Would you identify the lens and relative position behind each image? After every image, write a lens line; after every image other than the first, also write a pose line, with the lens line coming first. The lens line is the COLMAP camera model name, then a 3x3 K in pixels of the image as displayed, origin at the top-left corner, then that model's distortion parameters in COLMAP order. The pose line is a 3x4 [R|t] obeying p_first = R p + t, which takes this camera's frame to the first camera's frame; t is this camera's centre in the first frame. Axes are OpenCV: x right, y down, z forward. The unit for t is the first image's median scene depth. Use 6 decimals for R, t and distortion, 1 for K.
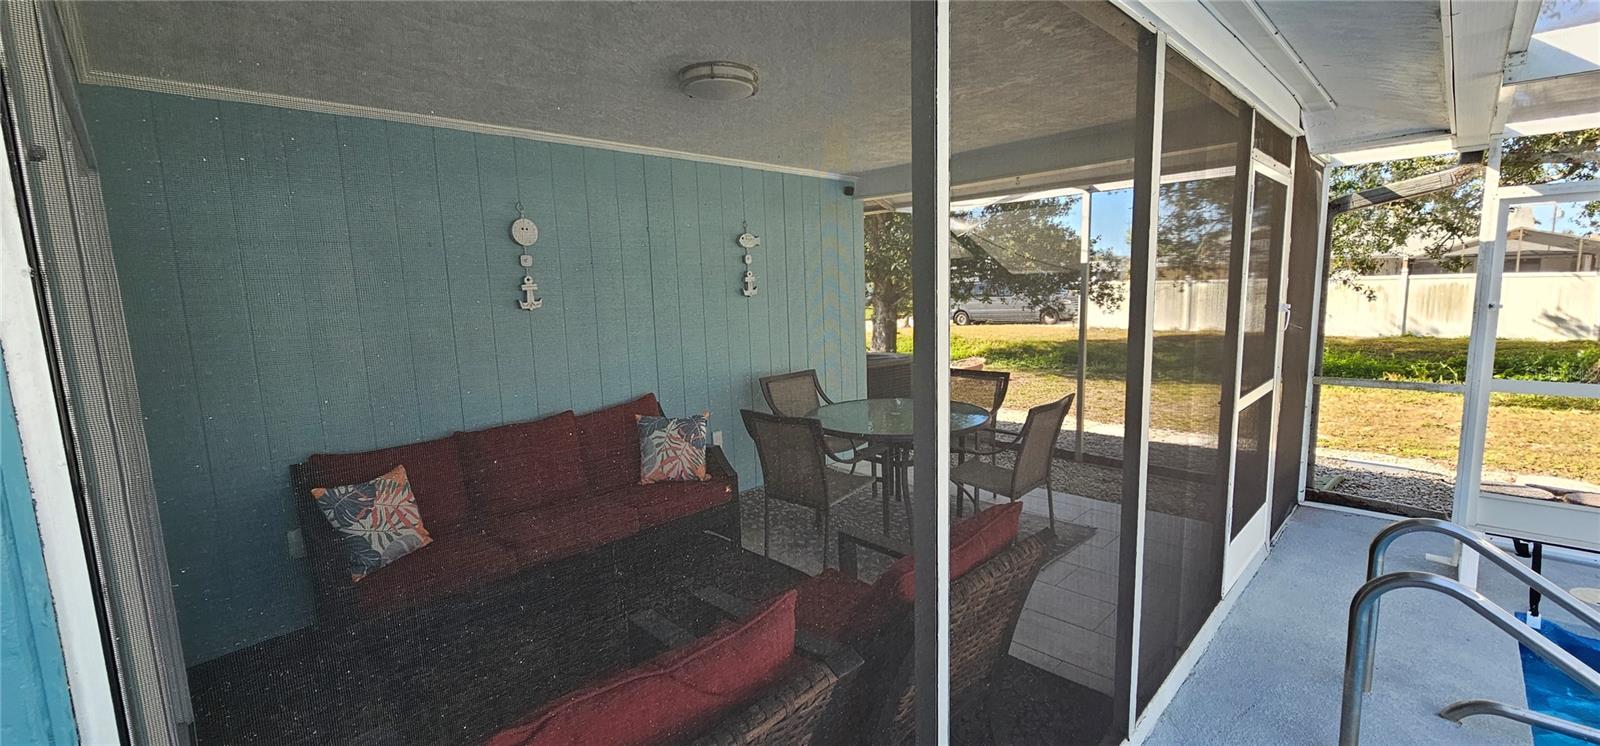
lens RADIAL K [[646.7, 0, 801.6], [0, 646.7, 368.4], [0, 0, 1]] dist [0.001677, -0.000123]
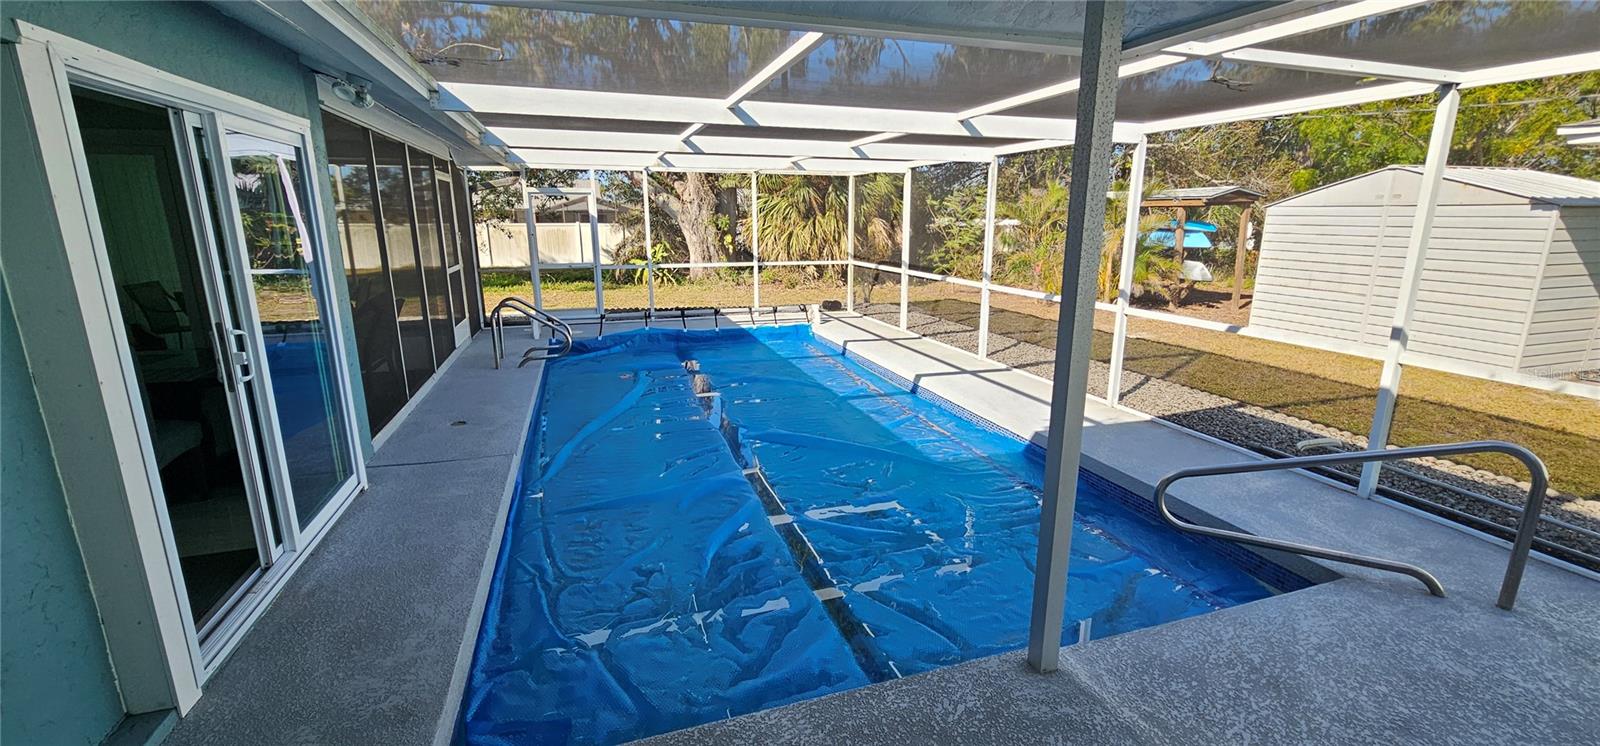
lens RADIAL K [[620.1, 0, 777.1], [0, 620.1, 368.5], [0, 0, 1]] dist [0.000073, -0.000103]
pose [[0.453687, -0.185062, 0.871734, -0.708413], [0.104027, 0.982511, 0.154439, 0.140638], [-0.885069, 0.020617, 0.465004, -0.961955]]
